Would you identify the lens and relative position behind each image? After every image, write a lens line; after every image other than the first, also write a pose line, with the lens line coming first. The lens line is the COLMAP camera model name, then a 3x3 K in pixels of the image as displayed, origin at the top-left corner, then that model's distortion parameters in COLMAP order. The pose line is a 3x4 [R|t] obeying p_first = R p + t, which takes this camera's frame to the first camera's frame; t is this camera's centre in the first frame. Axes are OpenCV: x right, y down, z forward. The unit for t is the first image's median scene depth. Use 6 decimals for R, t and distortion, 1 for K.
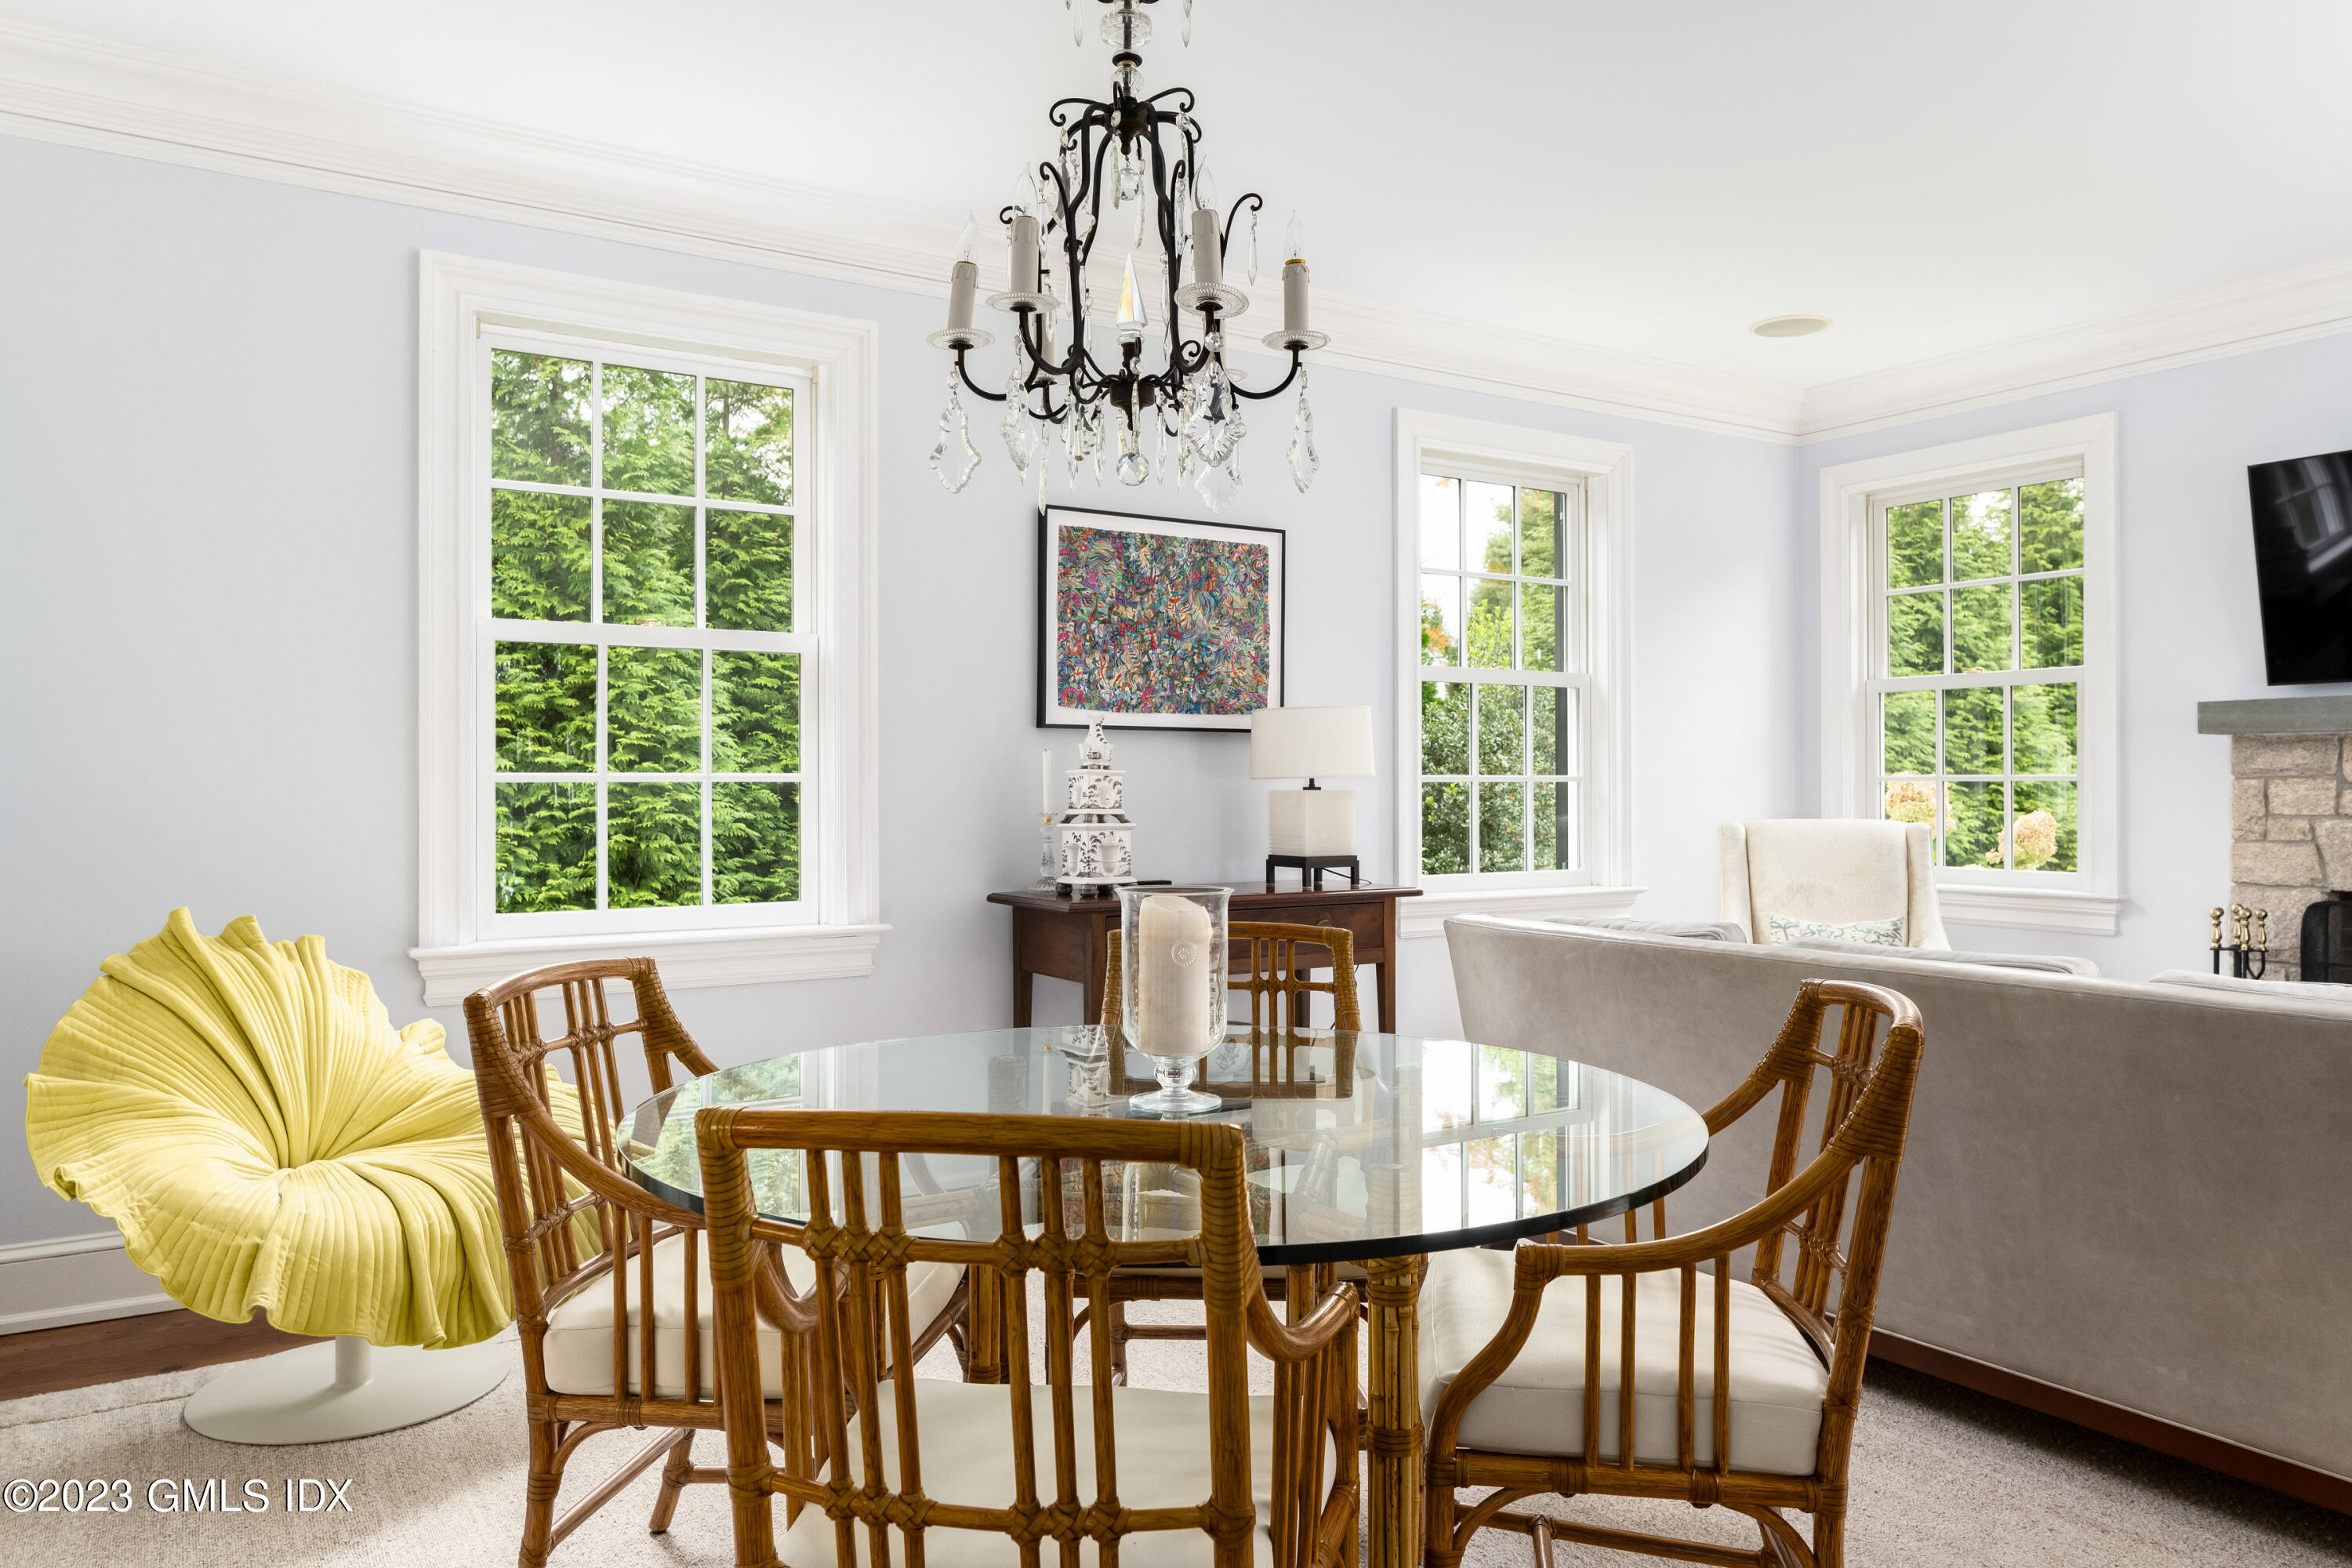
lens RADIAL K [[1592.9, 0, 1172.3], [0, 1592.9, 787.9], [0, 0, 1]] dist [-0.006150, -0.000909]
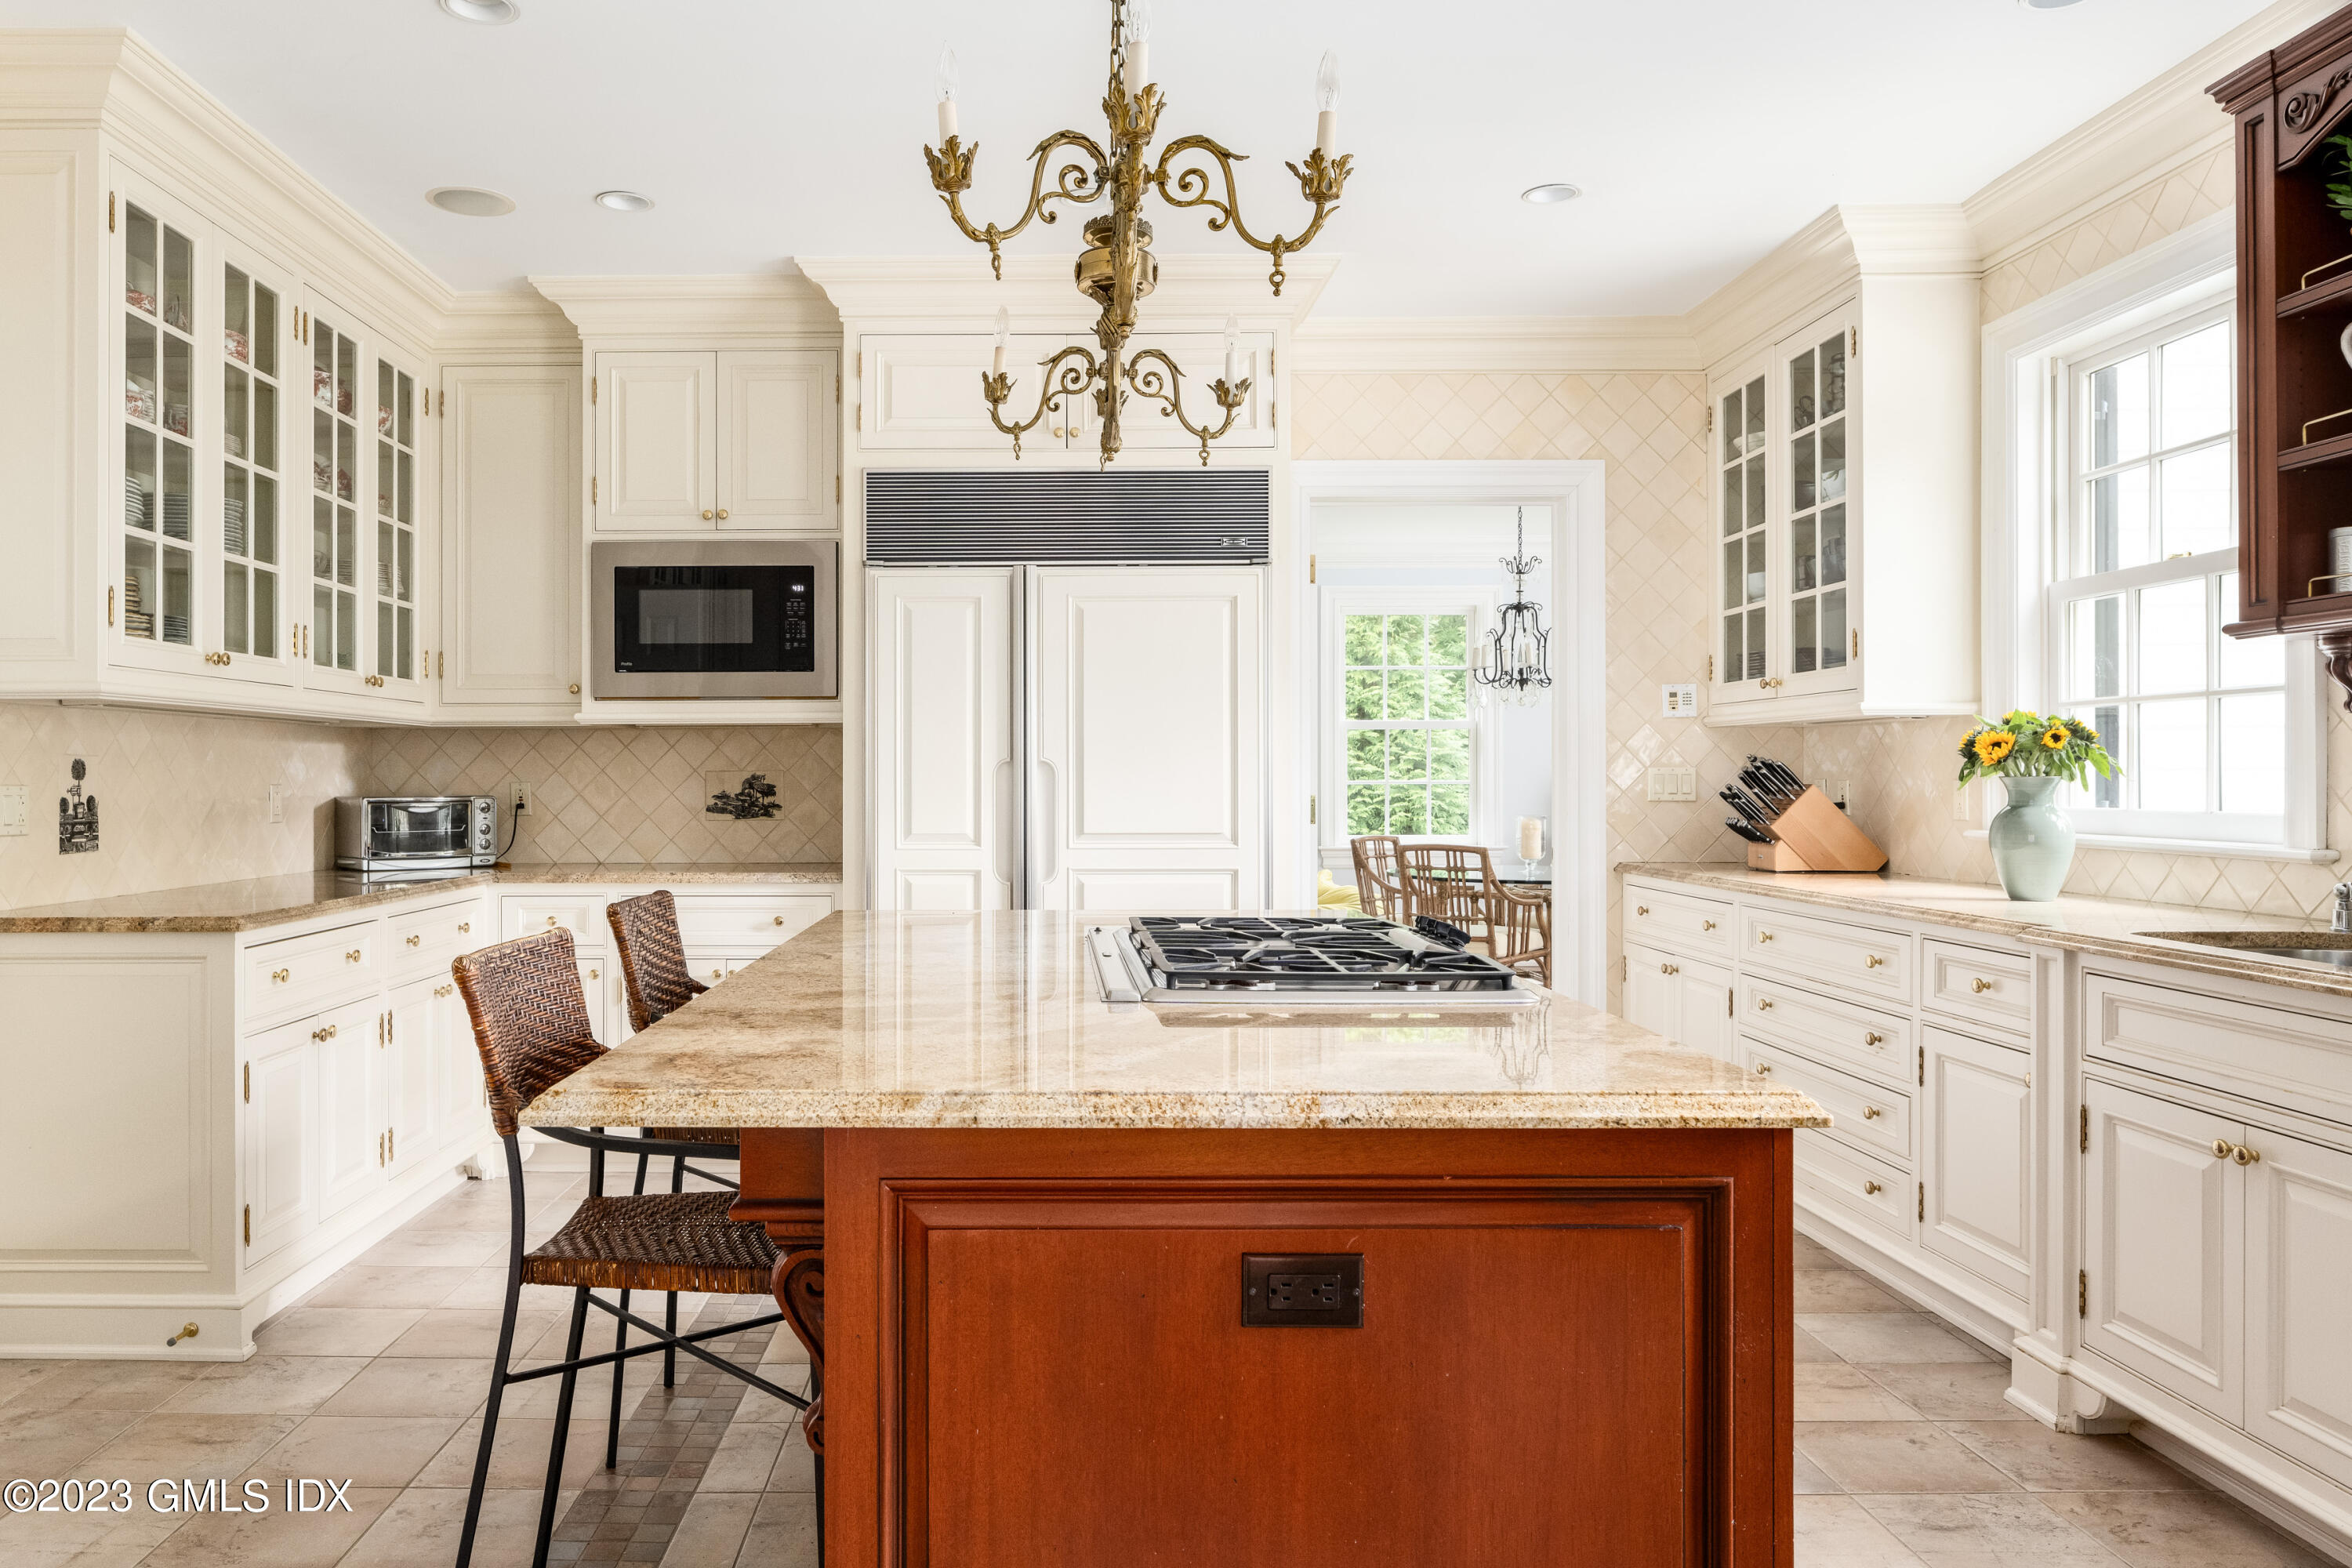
lens RADIAL K [[1592.9, 0, 1174.8], [0, 1592.9, 777.2], [0, 0, 1]] dist [-0.006150, -0.000909]
pose [[0.884915, 0.005965, -0.465714, 0.452639], [-0.008568, 0.999957, -0.003473, -0.002177], [0.465674, 0.007064, 0.884928, -1.210446]]
